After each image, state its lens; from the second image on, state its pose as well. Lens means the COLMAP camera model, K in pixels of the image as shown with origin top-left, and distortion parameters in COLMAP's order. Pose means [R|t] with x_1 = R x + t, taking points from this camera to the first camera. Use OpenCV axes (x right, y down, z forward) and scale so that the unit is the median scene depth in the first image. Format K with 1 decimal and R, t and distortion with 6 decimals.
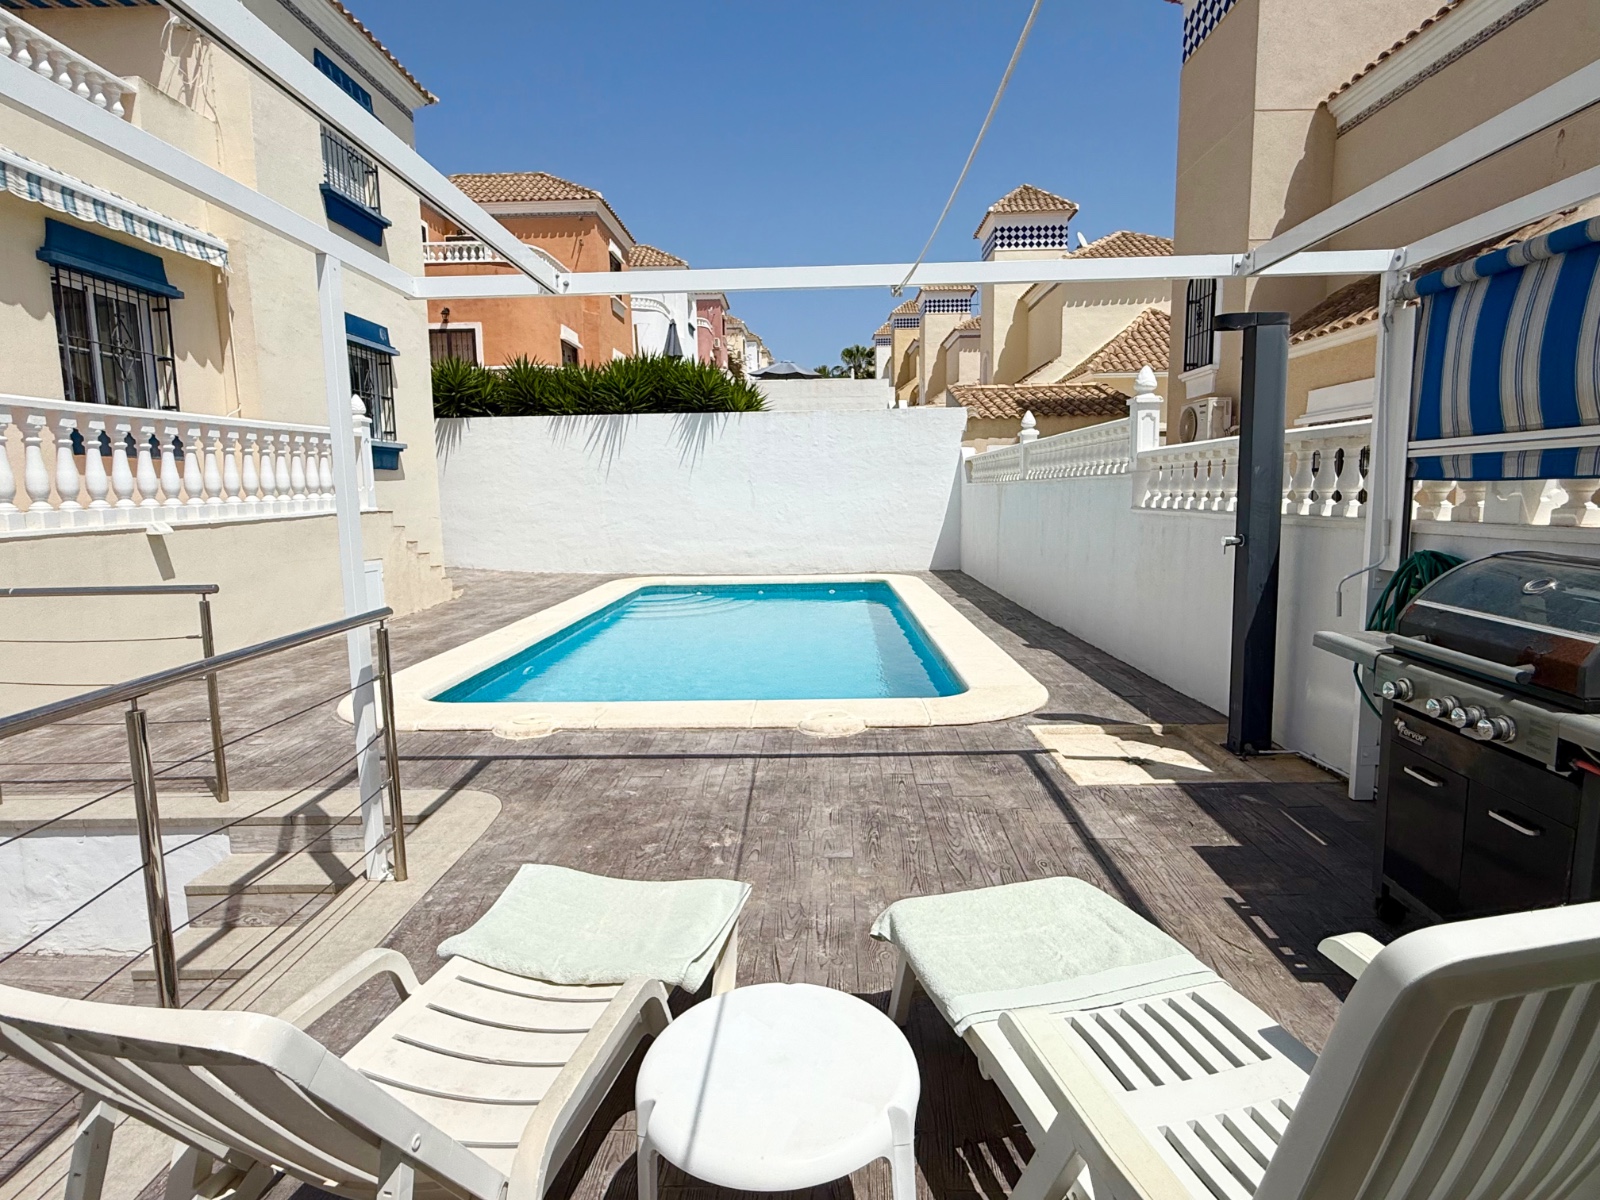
lens RADIAL K [[851.2, 0, 802.2], [0, 851.2, 599.7], [0, 0, 1]] dist [0.000278, -0.000389]
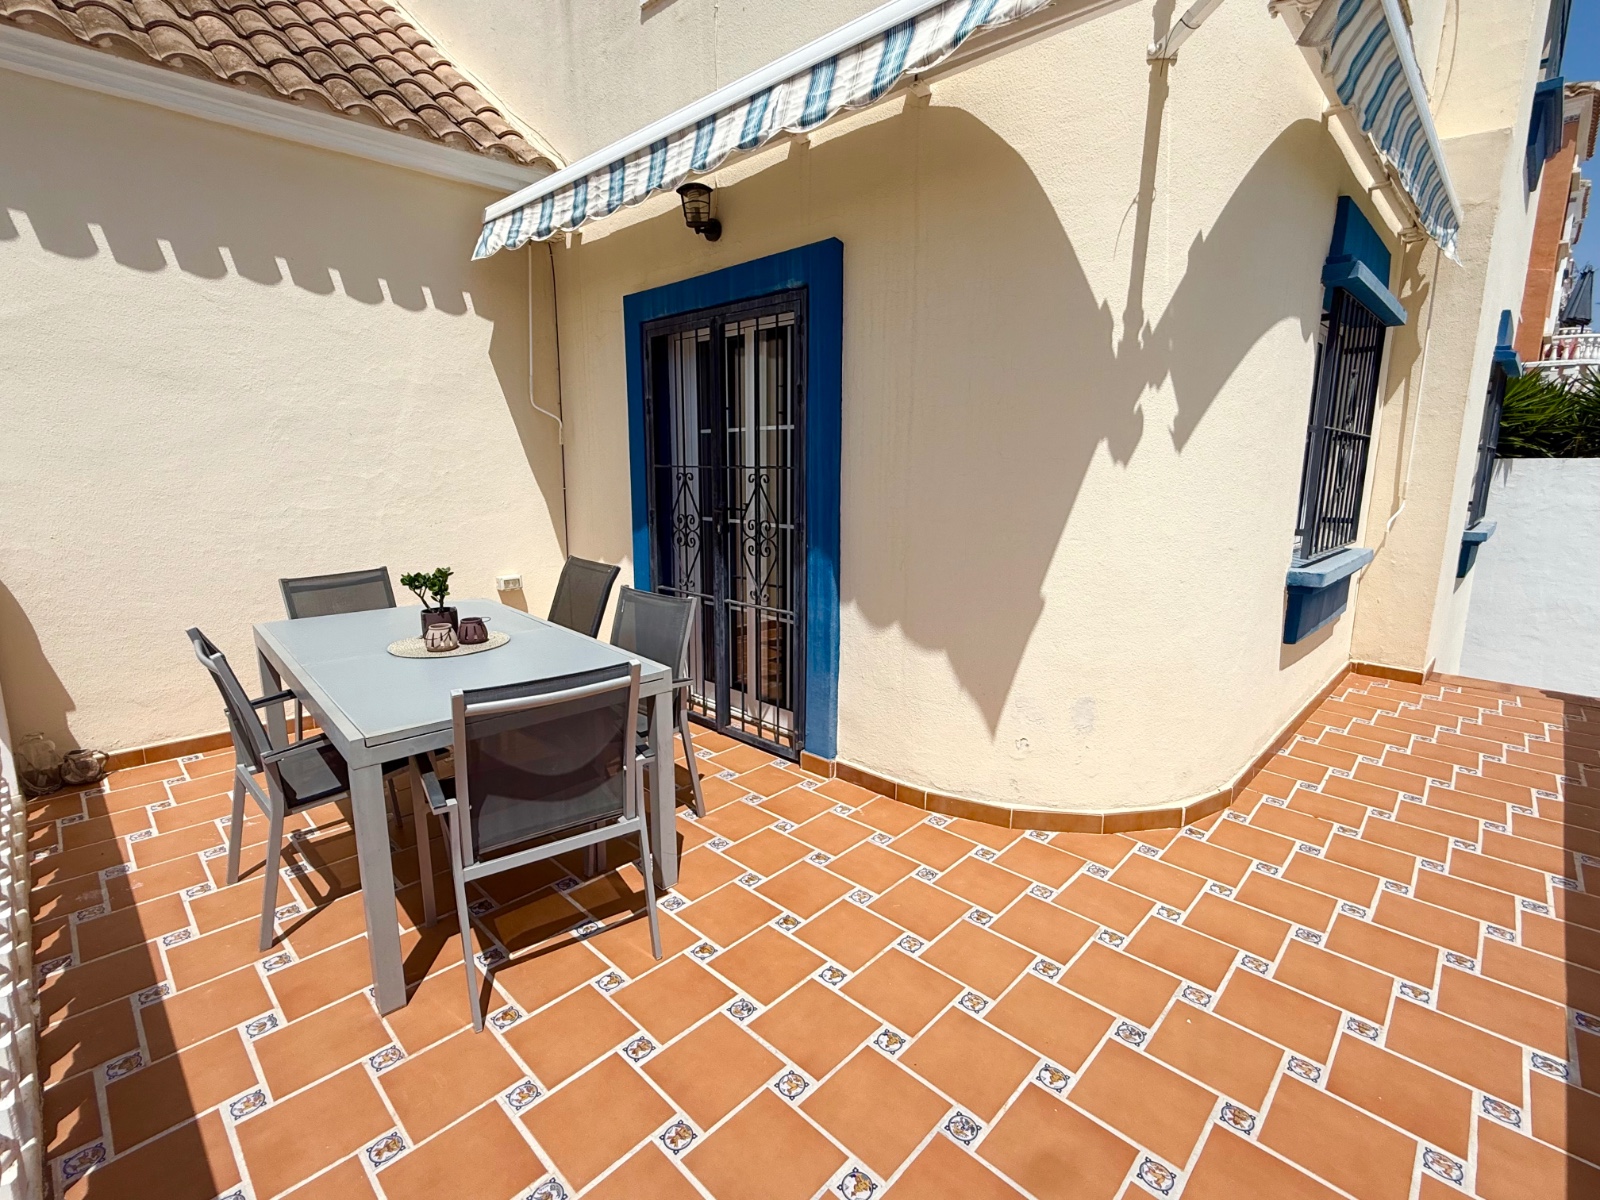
lens RADIAL K [[740.8, 0, 800.5], [0, 740.8, 599.9], [0, 0, 1]] dist [0.000159, -0.000015]
pose [[0.728035, 0.140614, -0.670964, -0.613718], [-0.100581, 0.990056, 0.098349, -0.170395], [0.678122, -0.004115, 0.734938, 0.351131]]
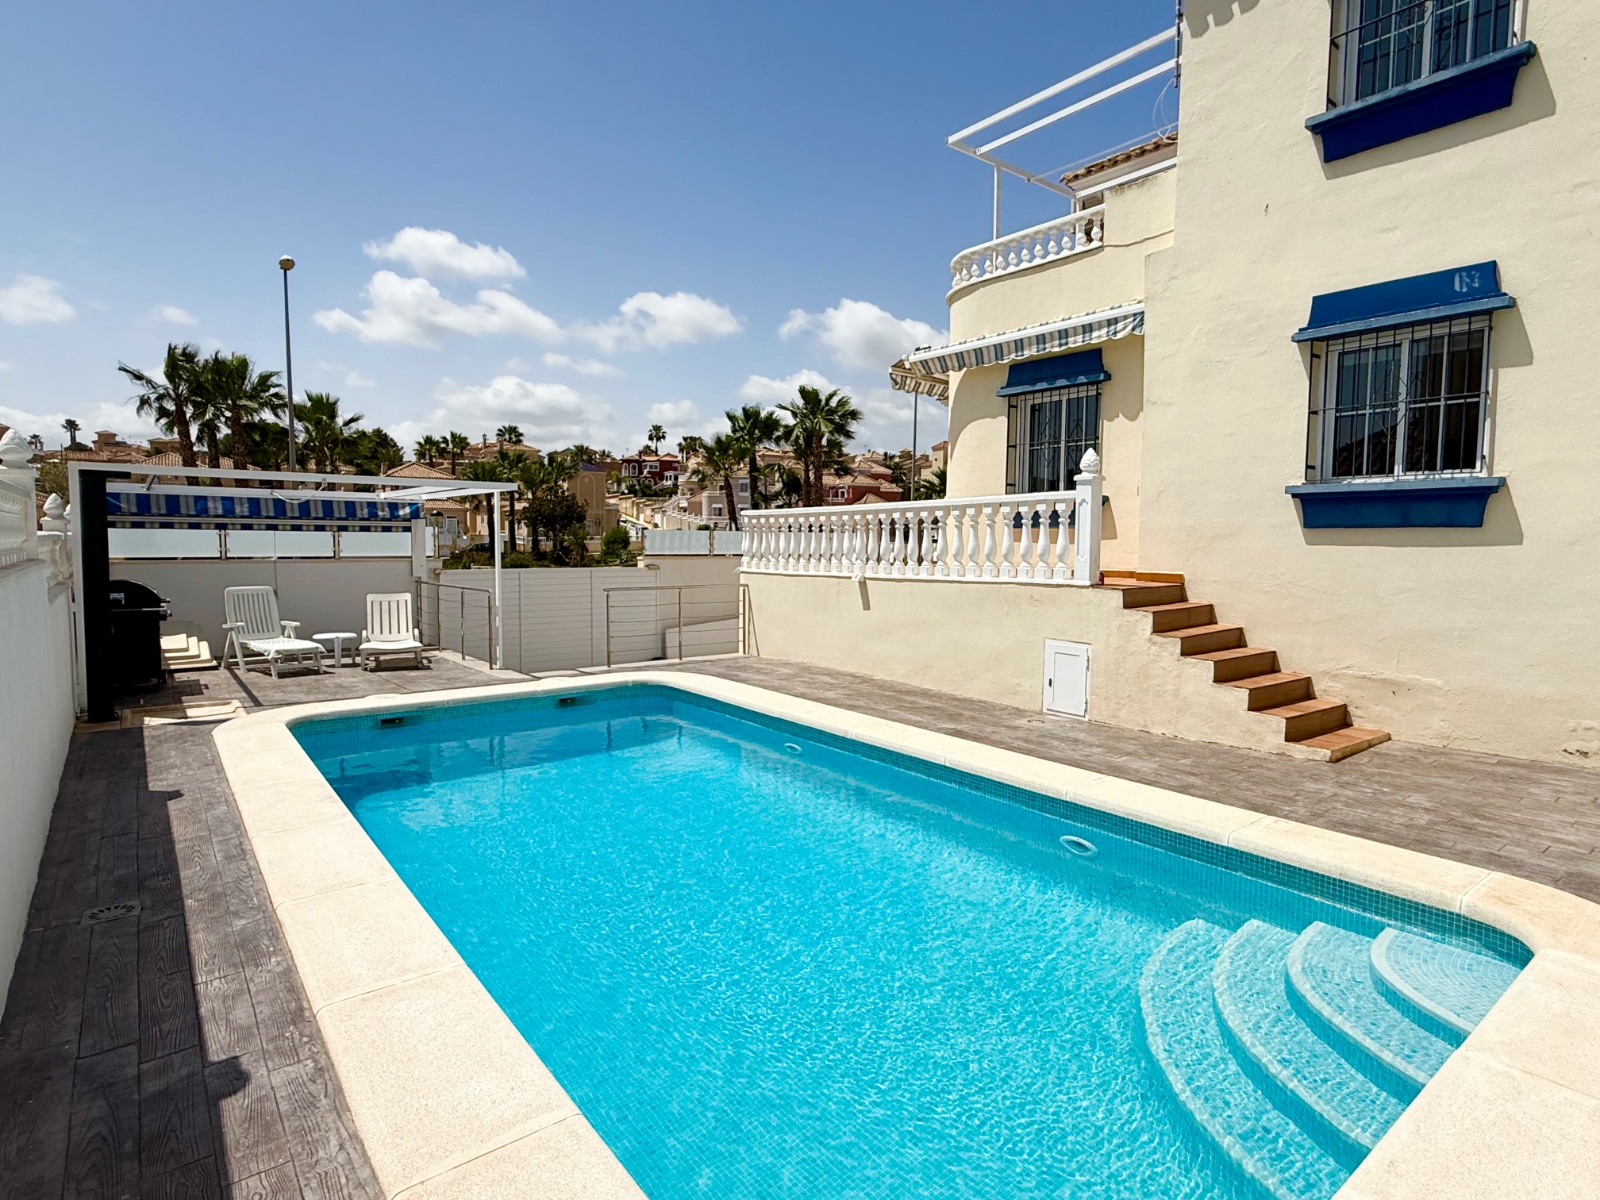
lens RADIAL K [[851.2, 0, 794.0], [0, 851.2, 600.6], [0, 0, 1]] dist [0.000278, -0.000389]
pose [[-0.780661, 0.052749, -0.622724, 0.238253], [-0.078971, 0.980118, 0.182022, -0.228294], [0.619945, 0.191274, -0.760975, 1.479376]]
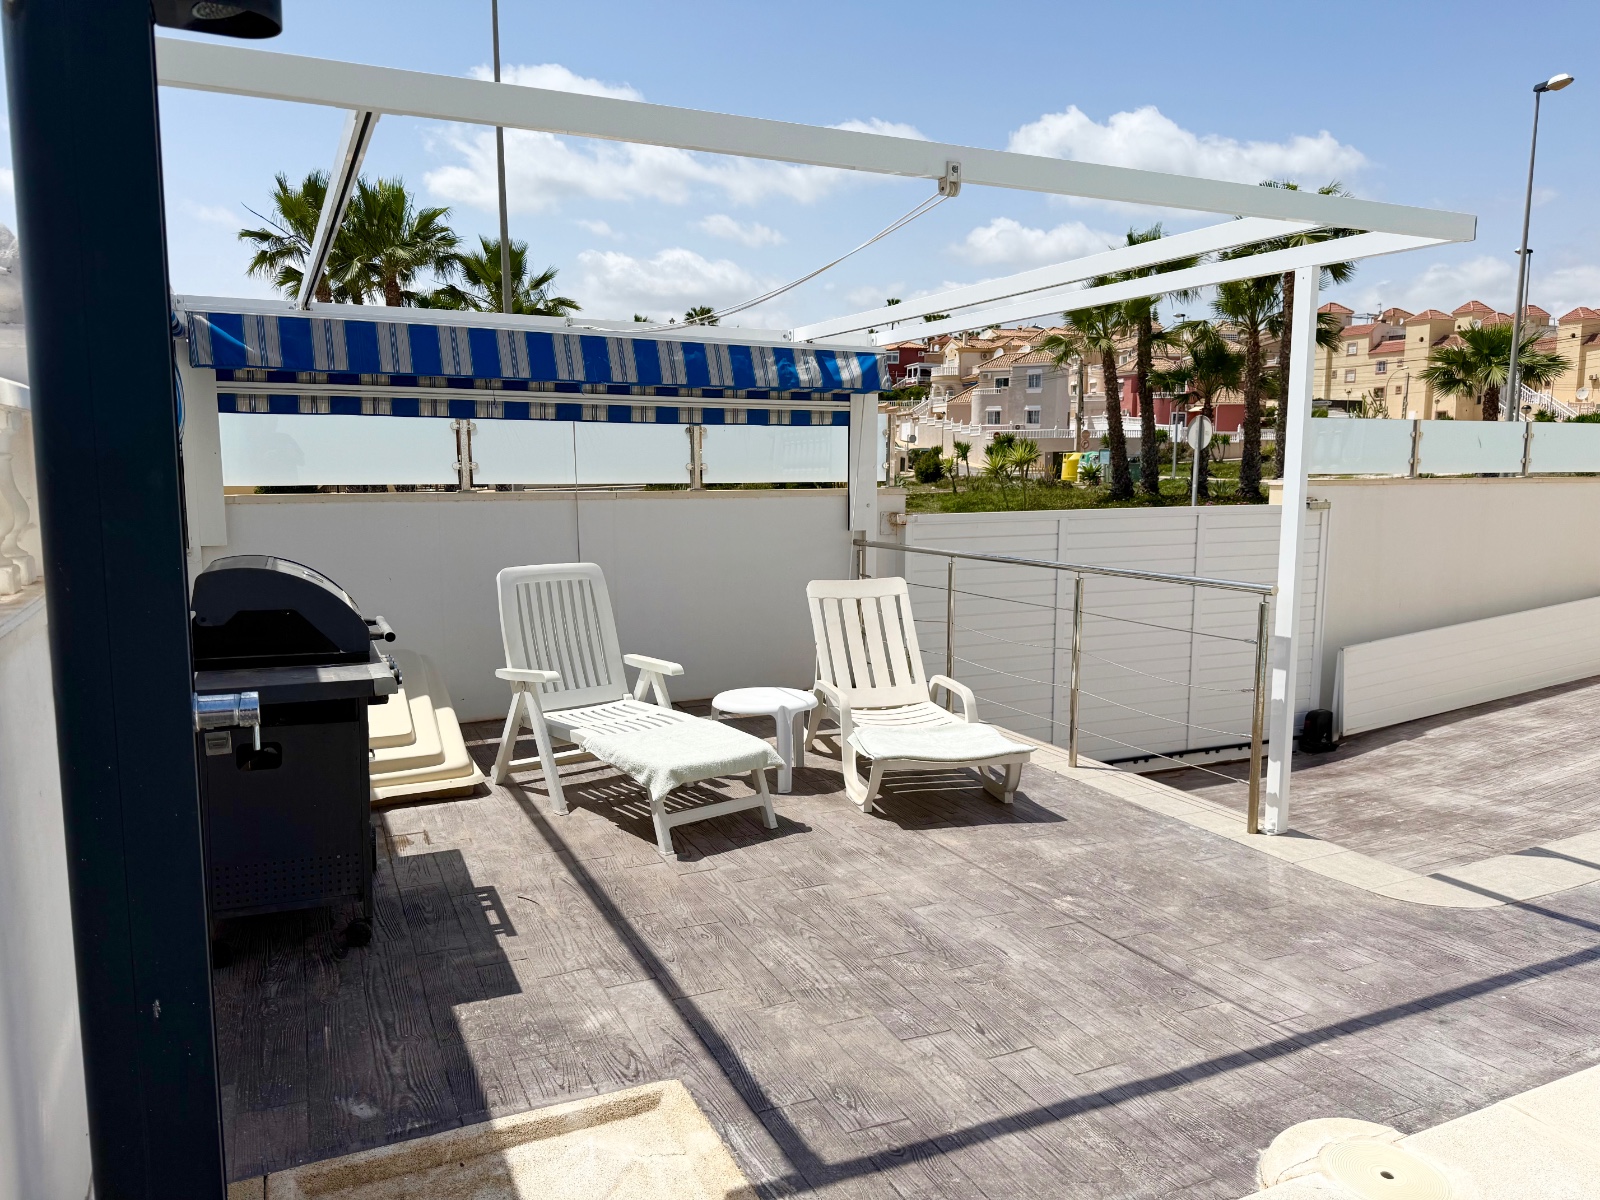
lens RADIAL K [[1141.9, 0, 806.6], [0, 1141.9, 596.6], [0, 0, 1]] dist [0.020209, -0.003415]
pose [[-0.895012, 0.071636, -0.440252, 0.235270], [-0.040871, 0.969695, 0.240875, -0.104333], [0.444165, 0.233579, -0.864961, 0.683932]]
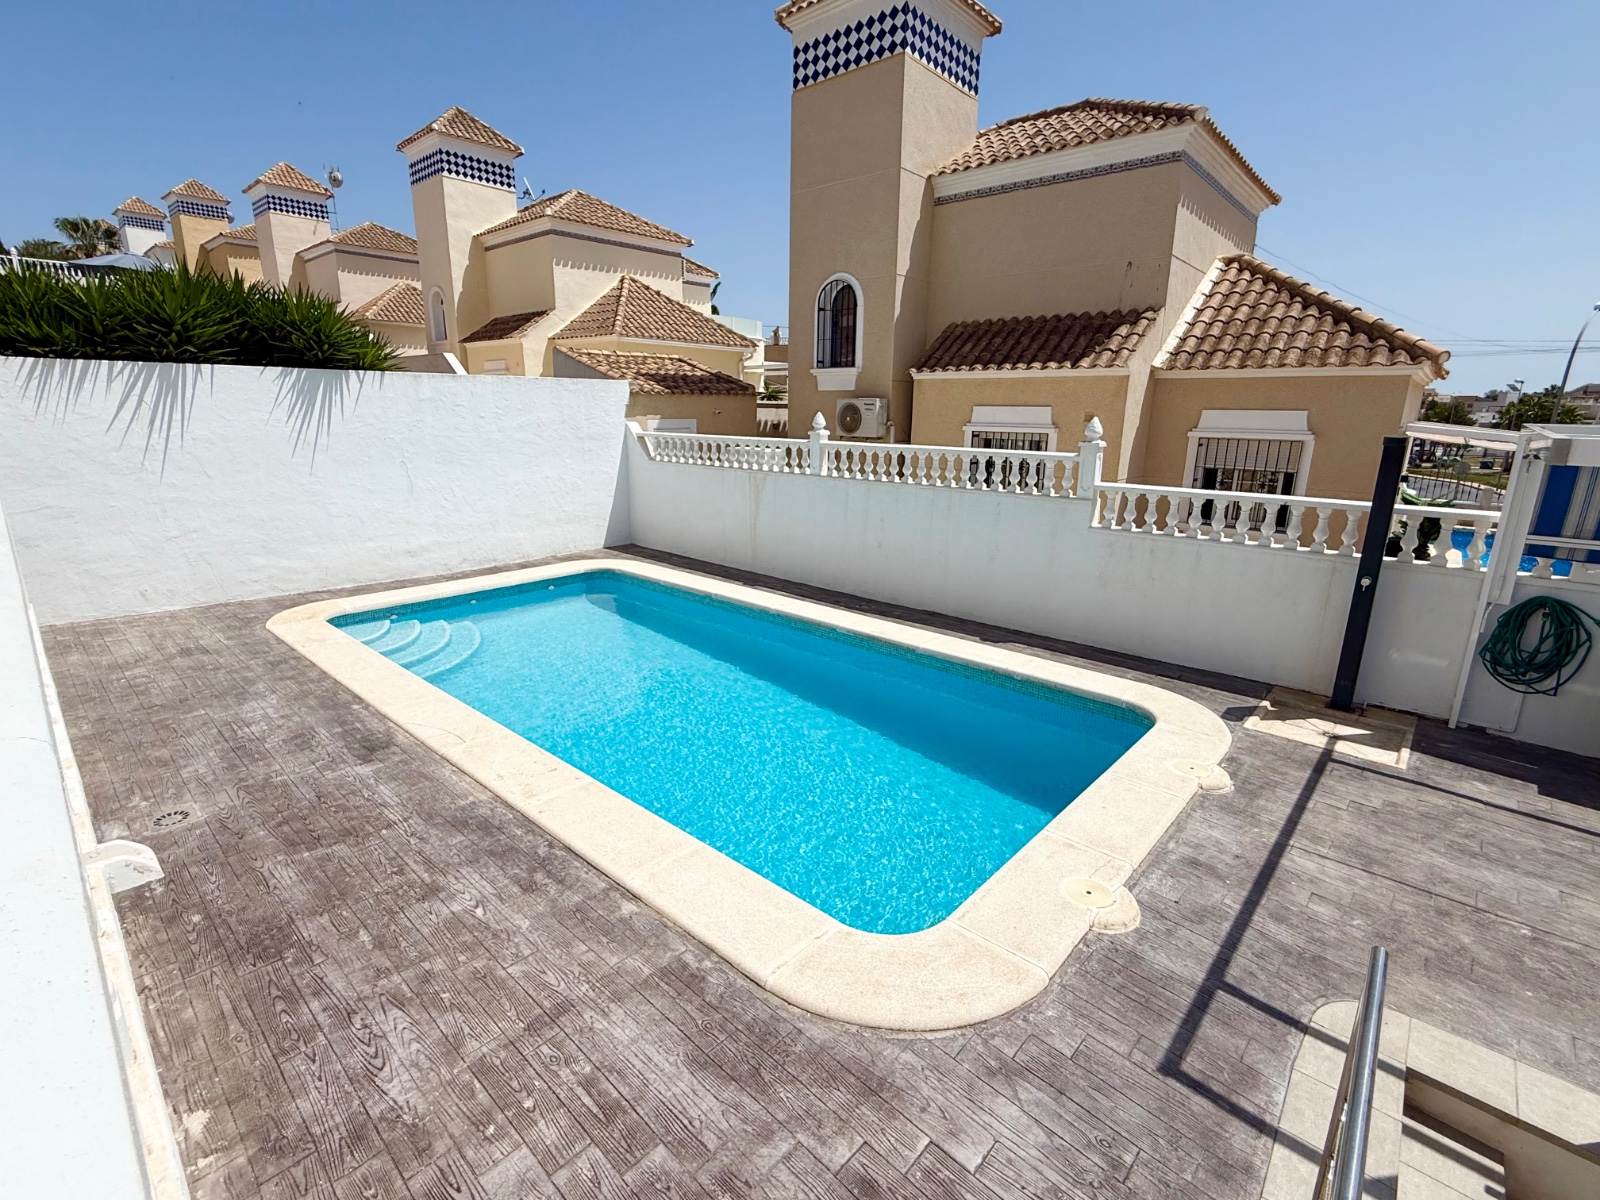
lens RADIAL K [[740.8, 0, 797.1], [0, 740.8, 597.2], [0, 0, 1]] dist [0.000159, -0.000015]
pose [[0.654243, -0.164643, 0.738145, -0.546346], [0.070462, 0.985040, 0.157260, -0.153012], [-0.752995, -0.050875, 0.656057, 0.420165]]
